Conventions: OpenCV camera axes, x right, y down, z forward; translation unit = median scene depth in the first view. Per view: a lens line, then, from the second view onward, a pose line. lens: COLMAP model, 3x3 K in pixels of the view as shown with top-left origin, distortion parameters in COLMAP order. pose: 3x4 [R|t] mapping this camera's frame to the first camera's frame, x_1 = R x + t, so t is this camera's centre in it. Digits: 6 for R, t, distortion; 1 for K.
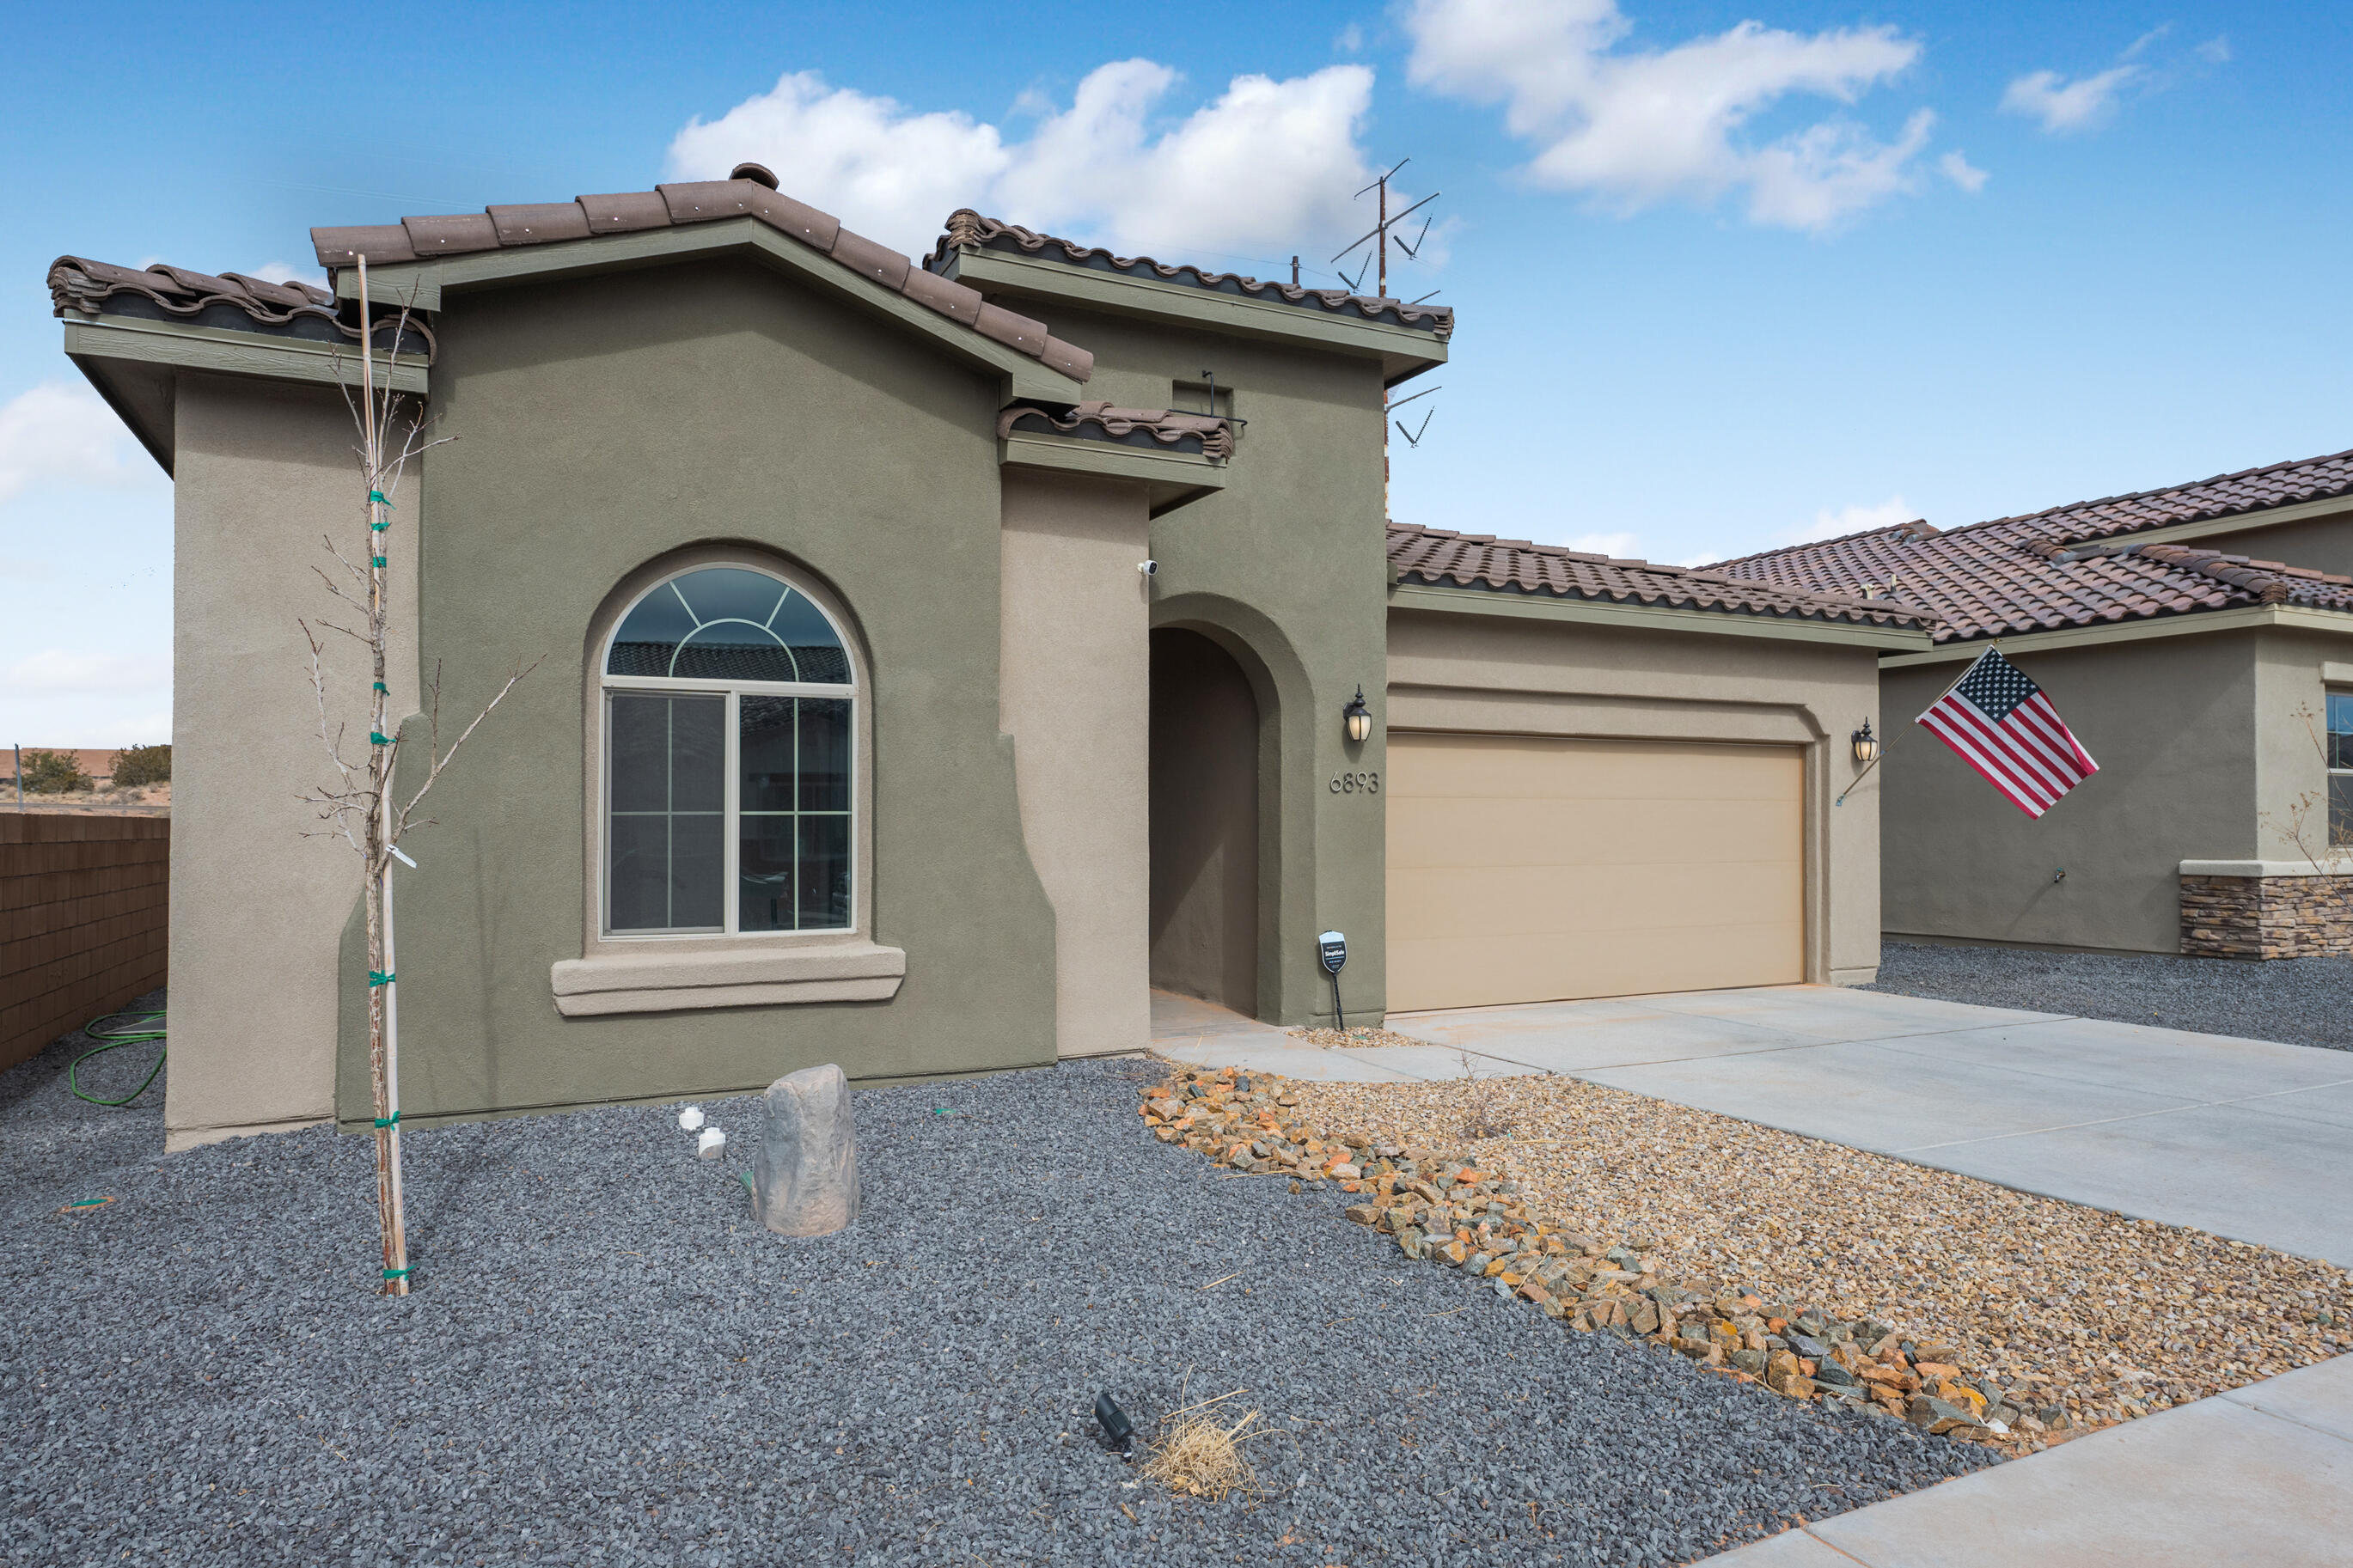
lens RADIAL K [[1409.6, 0, 1191.3], [0, 1409.6, 779.1], [0, 0, 1]] dist [-0.005231, 0.004159]
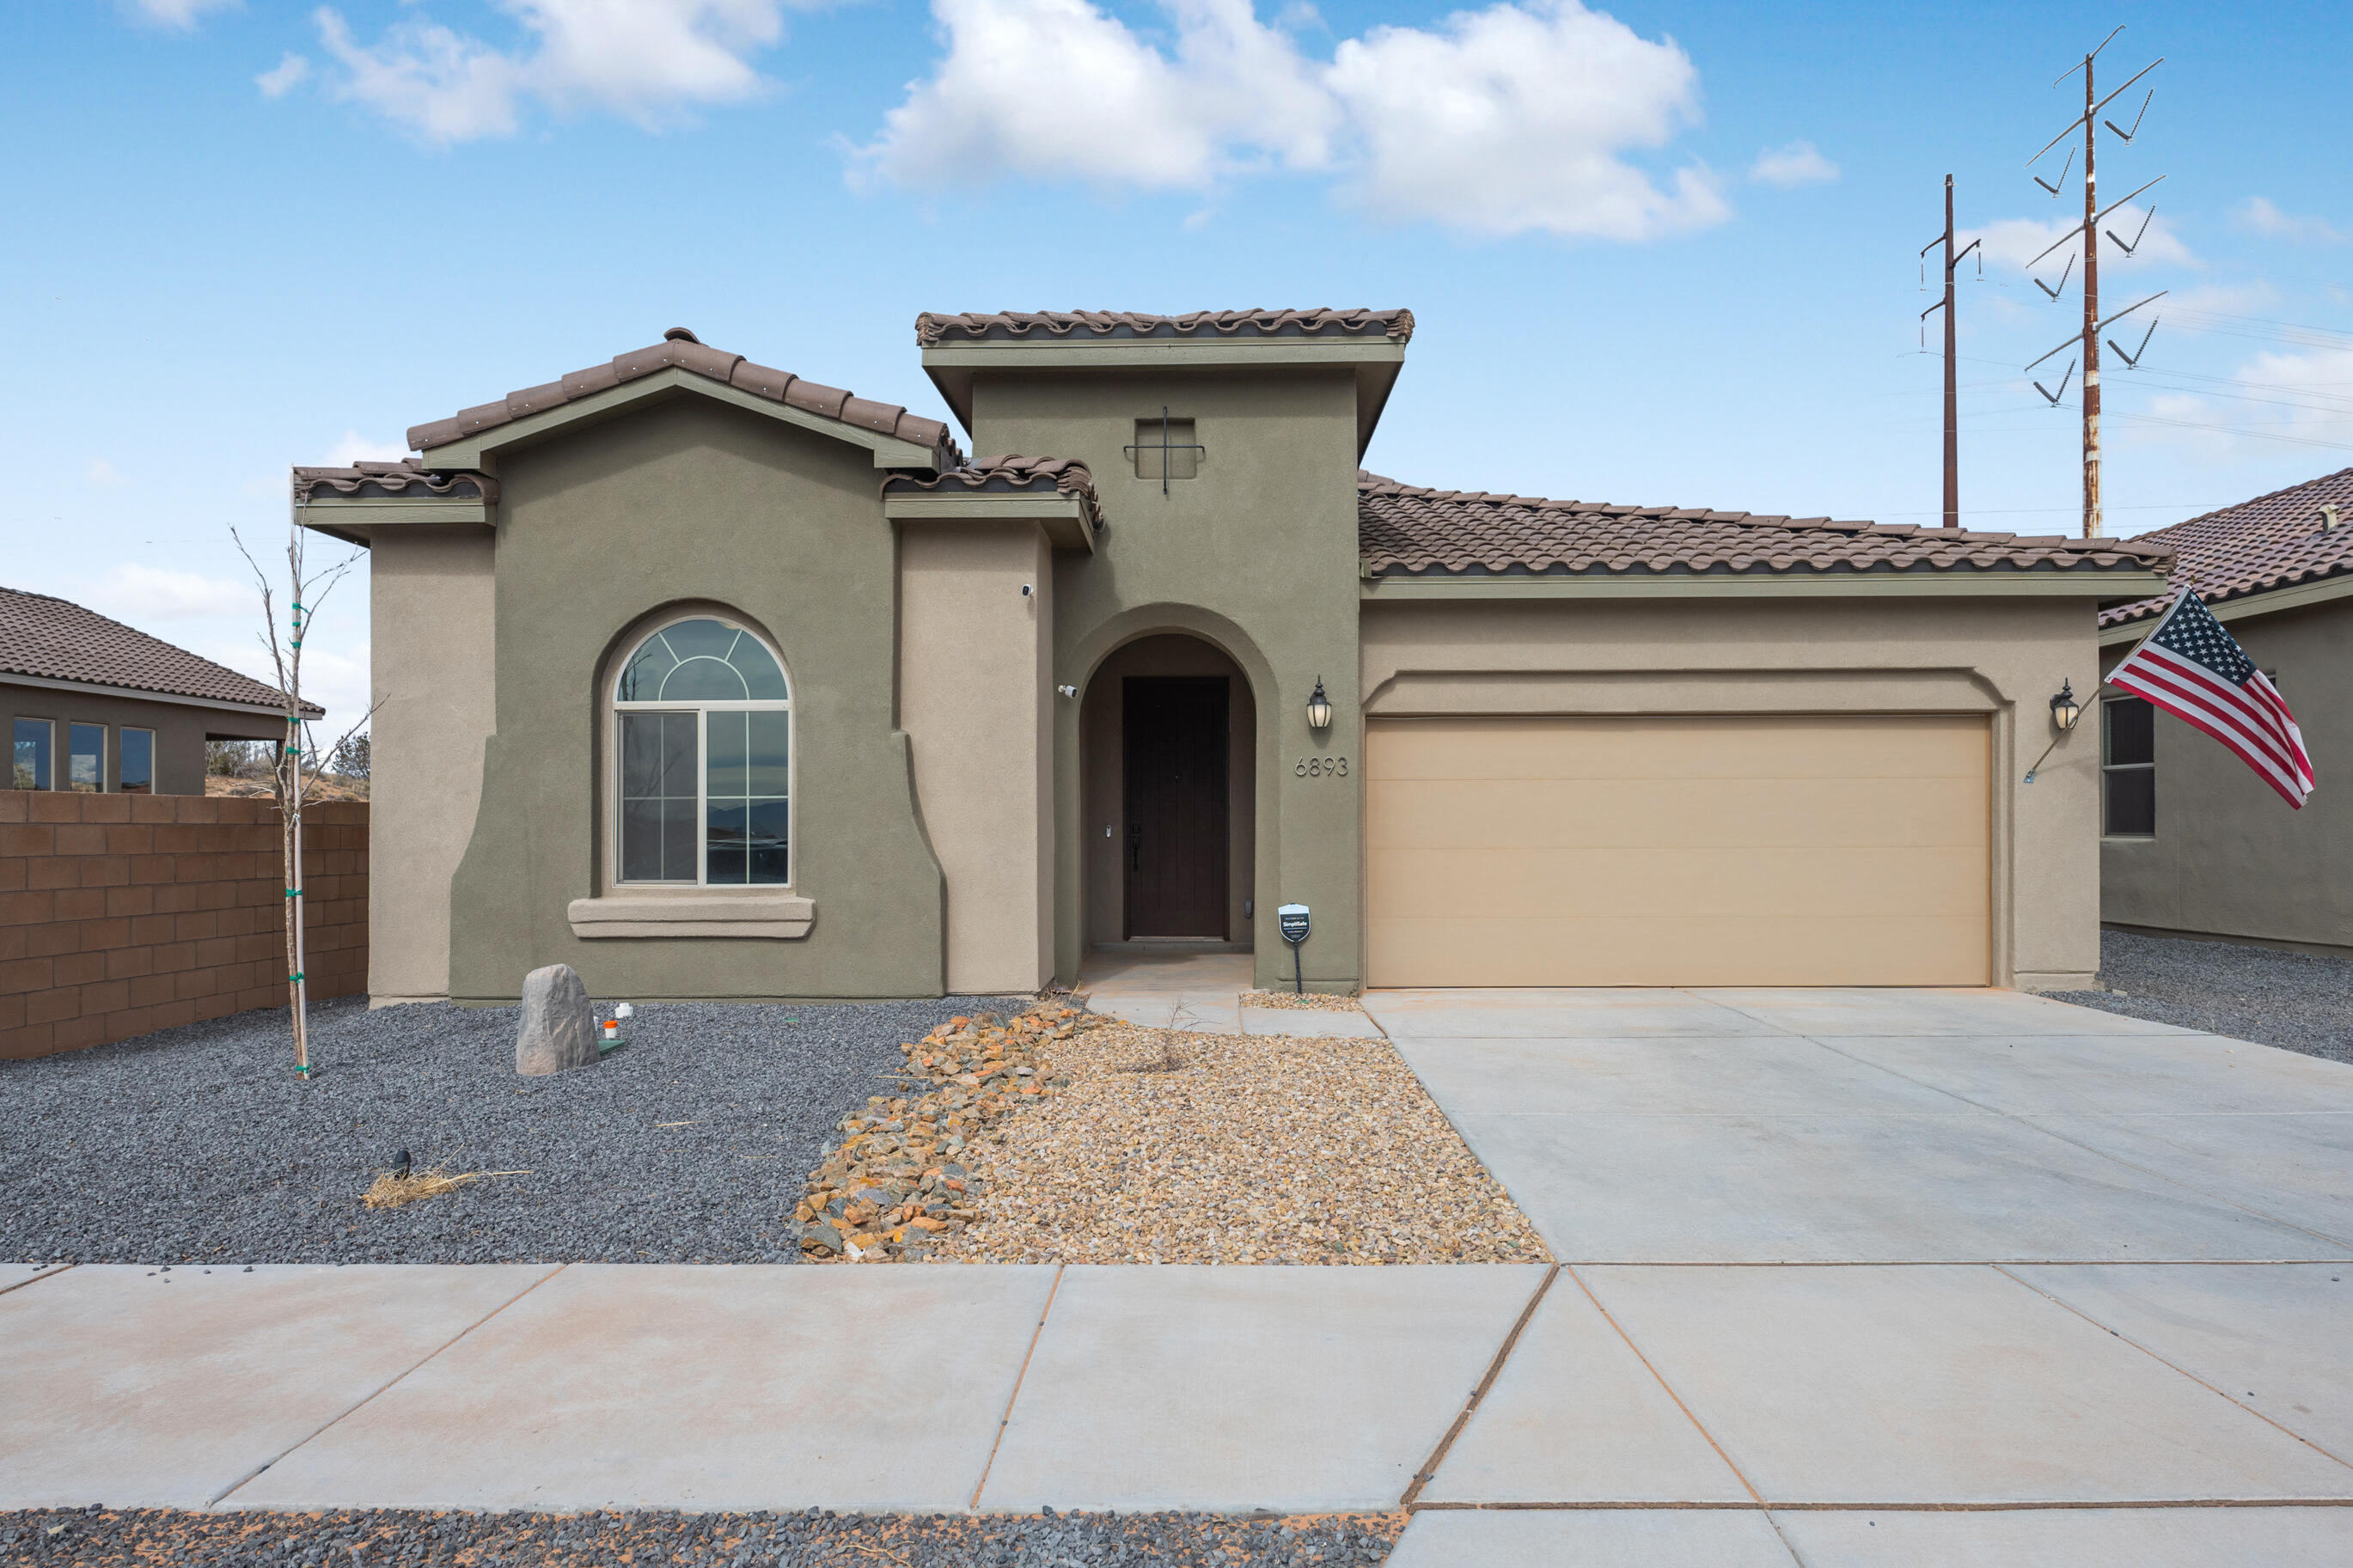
lens RADIAL K [[1409.6, 0, 1196.2], [0, 1409.6, 782.8], [0, 0, 1]] dist [-0.005231, 0.004159]
pose [[0.888169, -0.015962, -0.459239, 0.699263], [0.017657, 0.999844, -0.000604, 0.018222], [0.459177, -0.007572, 0.888313, 0.001100]]
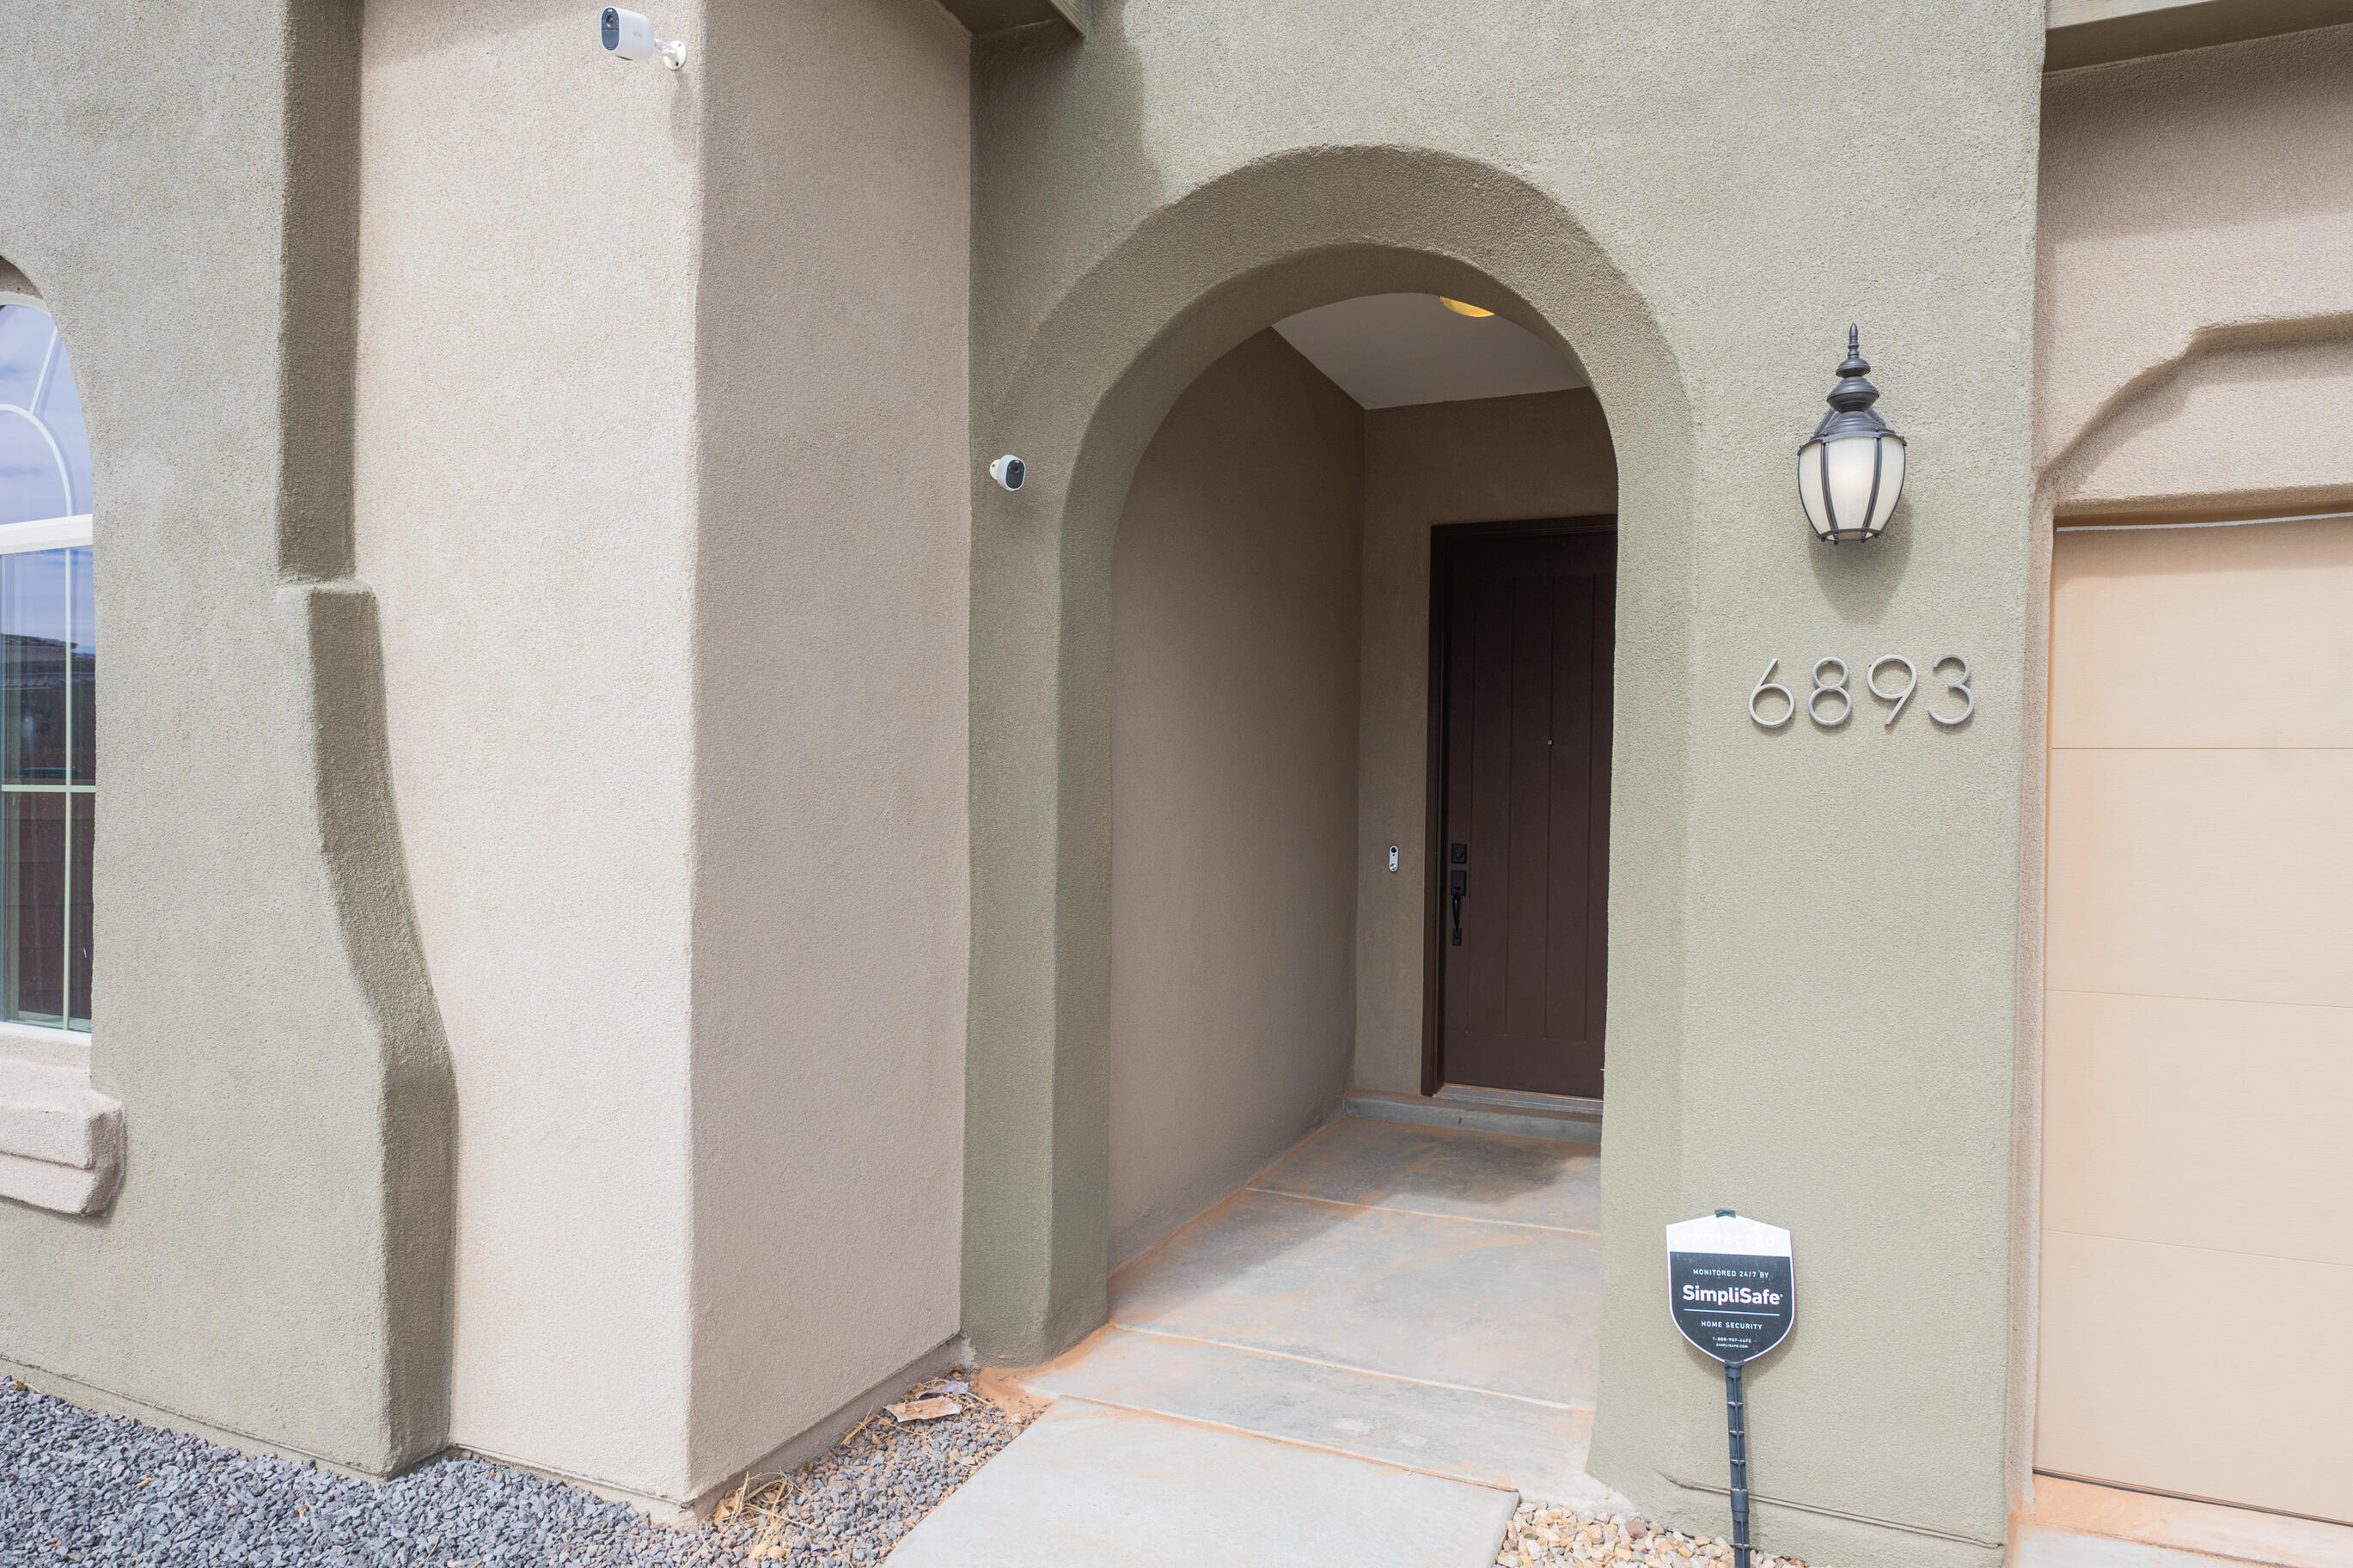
lens RADIAL K [[1409.6, 0, 1181.7], [0, 1409.6, 799.5], [0, 0, 1]] dist [-0.005231, 0.004159]
pose [[0.631801, 0.014189, -0.775001, 0.327680], [0.012150, 0.999528, 0.028205, 0.018444], [0.775036, -0.027236, 0.631330, 0.963788]]
